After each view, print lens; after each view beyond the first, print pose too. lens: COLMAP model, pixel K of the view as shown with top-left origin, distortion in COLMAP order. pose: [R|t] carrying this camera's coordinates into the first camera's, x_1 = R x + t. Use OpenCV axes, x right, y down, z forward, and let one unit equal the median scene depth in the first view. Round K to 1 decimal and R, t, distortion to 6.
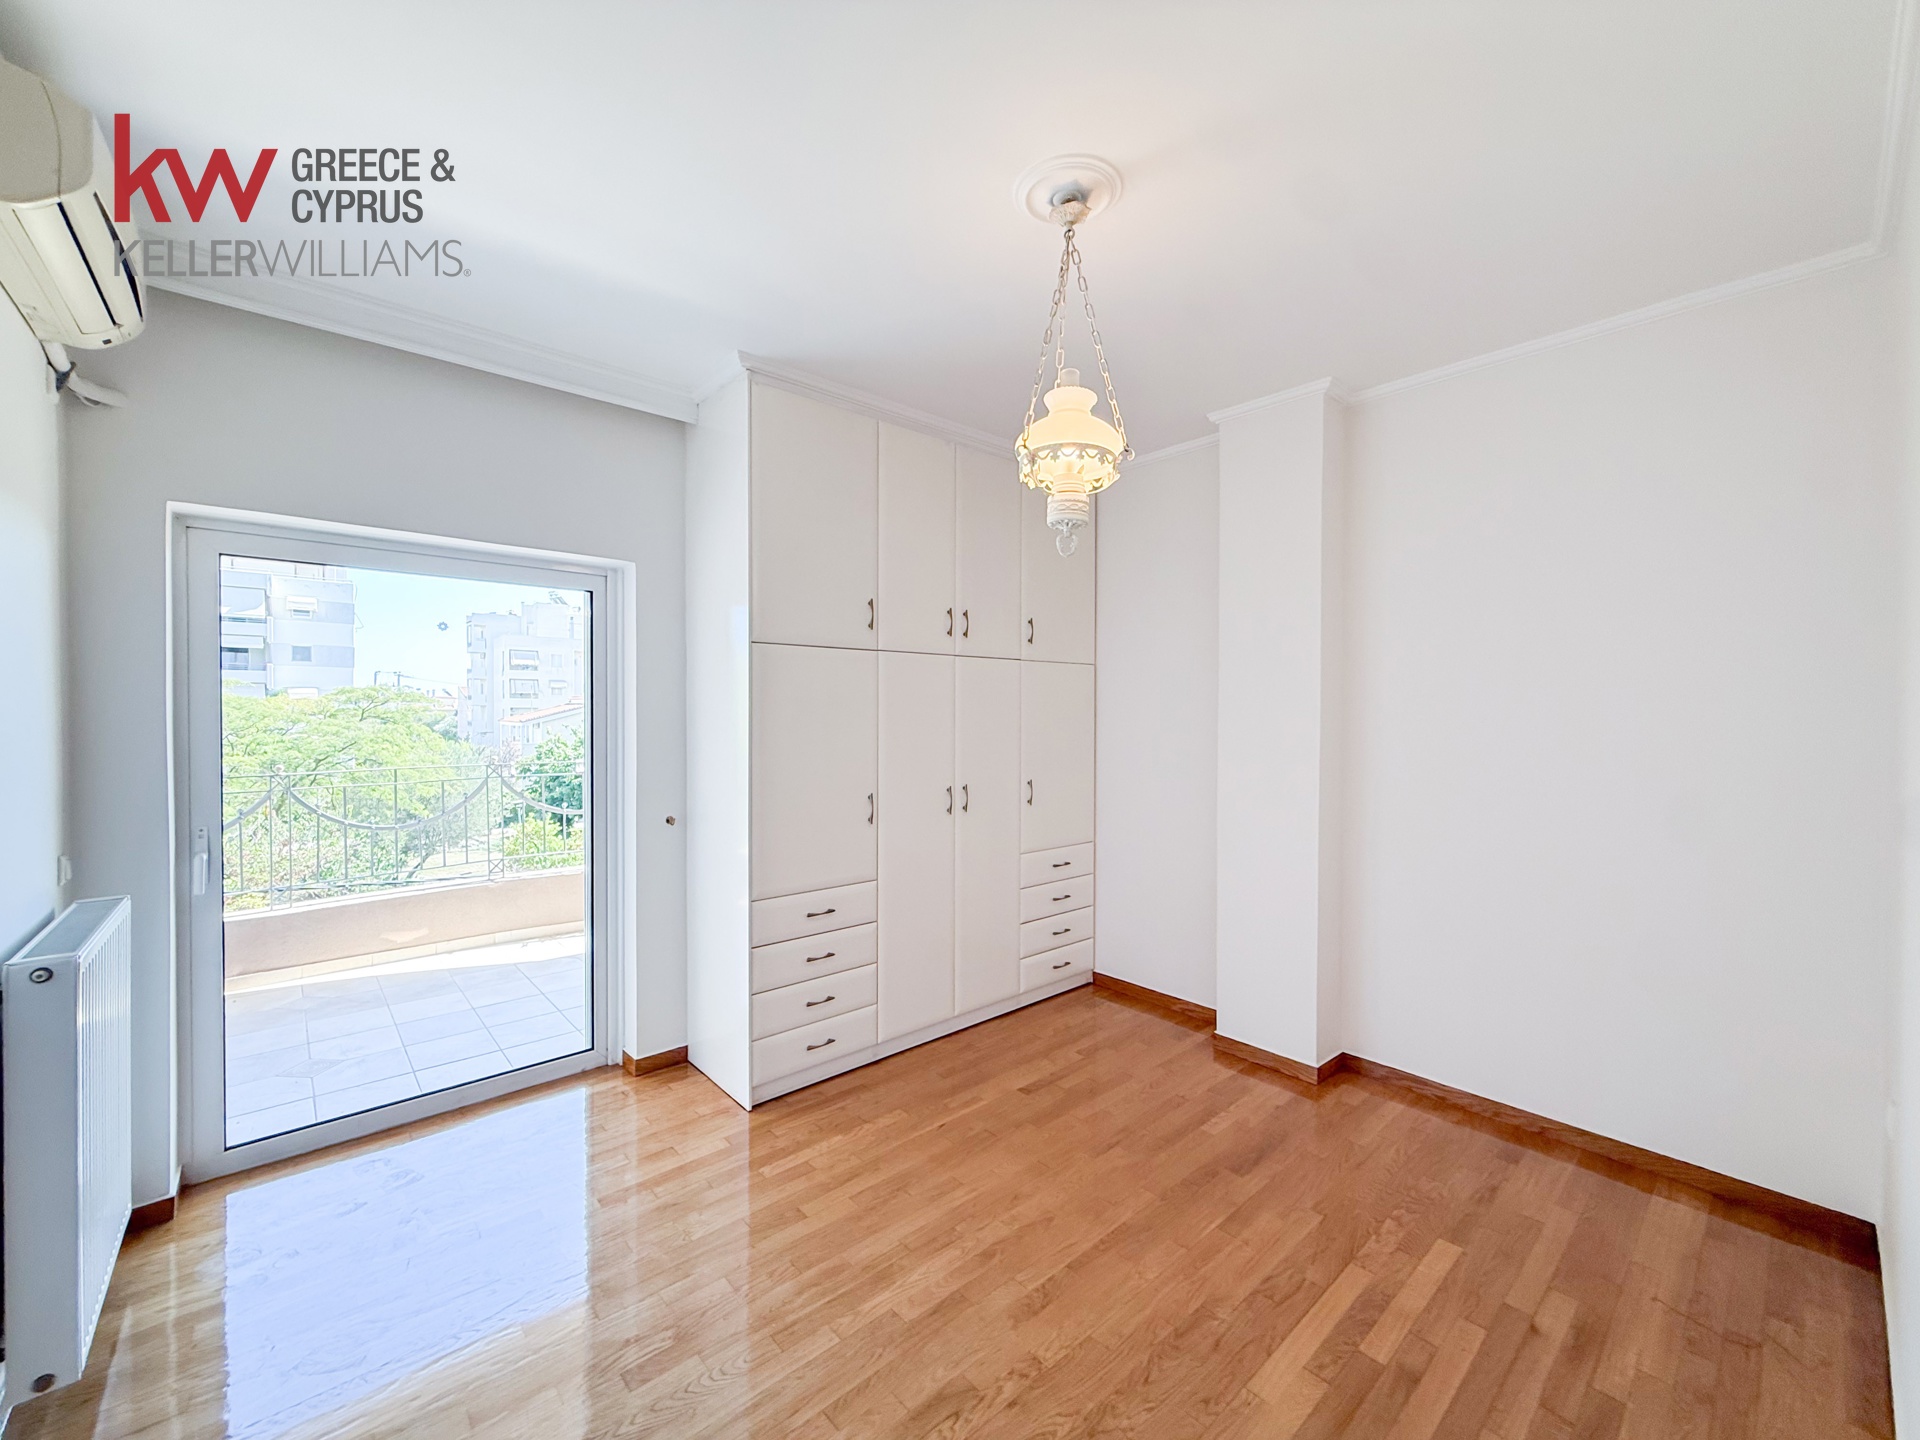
lens RADIAL K [[763.2, 0, 961.4], [0, 763.2, 712.0], [0, 0, 1]] dist [0.000293, -0.000181]
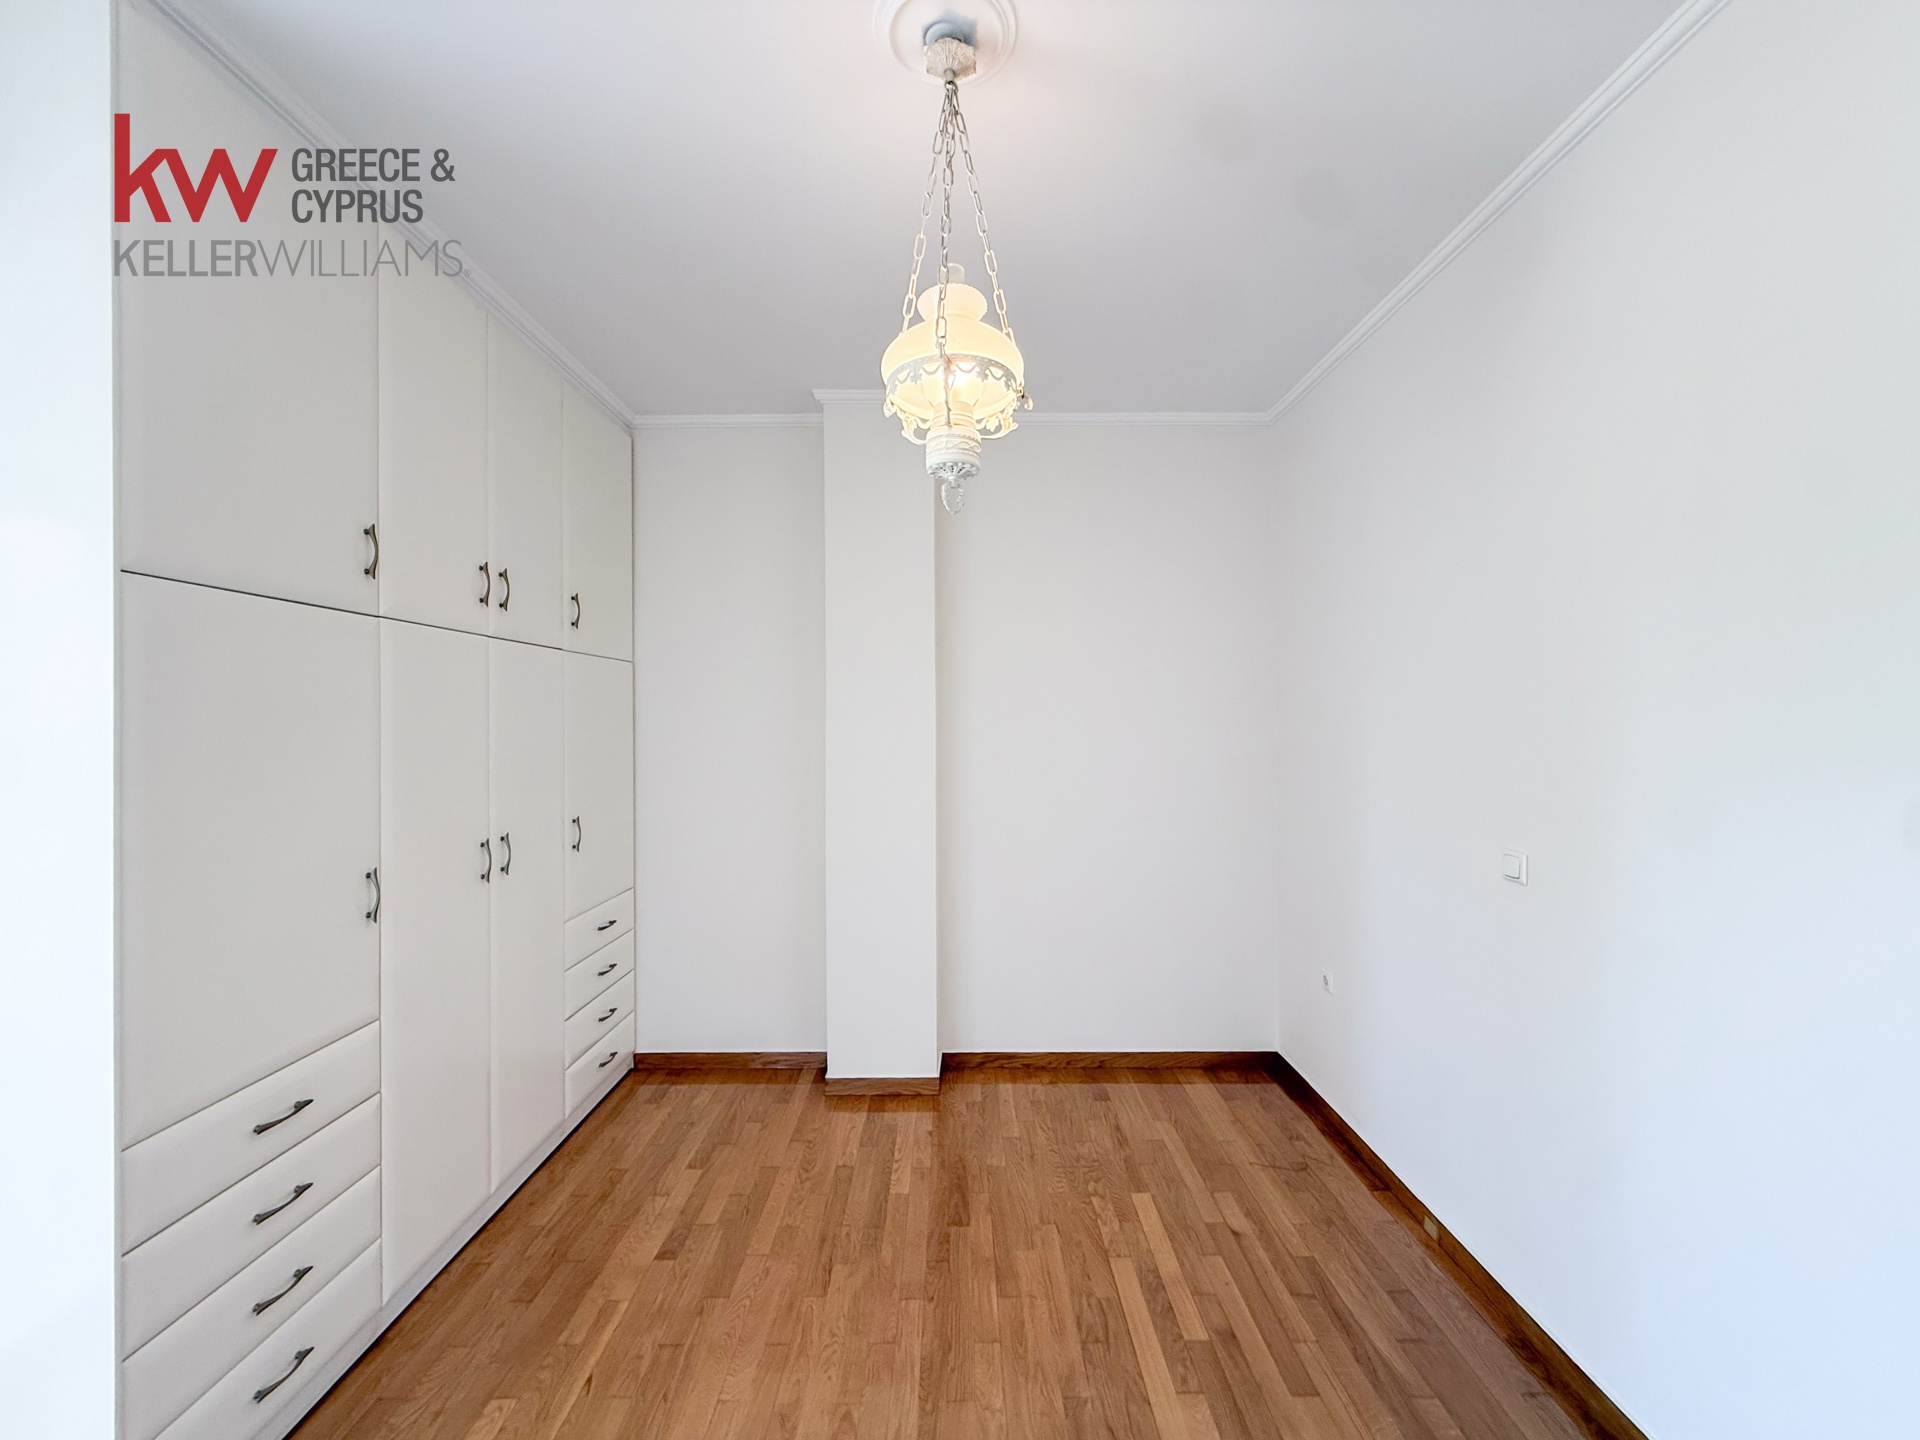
lens RADIAL K [[763.2, 0, 957.6], [0, 763.2, 715.2], [0, 0, 1]] dist [0.000293, -0.000181]
pose [[0.664636, 0.000542, 0.747167, -0.284150], [0.006926, 0.999952, -0.006886, 0.000244], [-0.747135, 0.009752, 0.664601, 0.340001]]
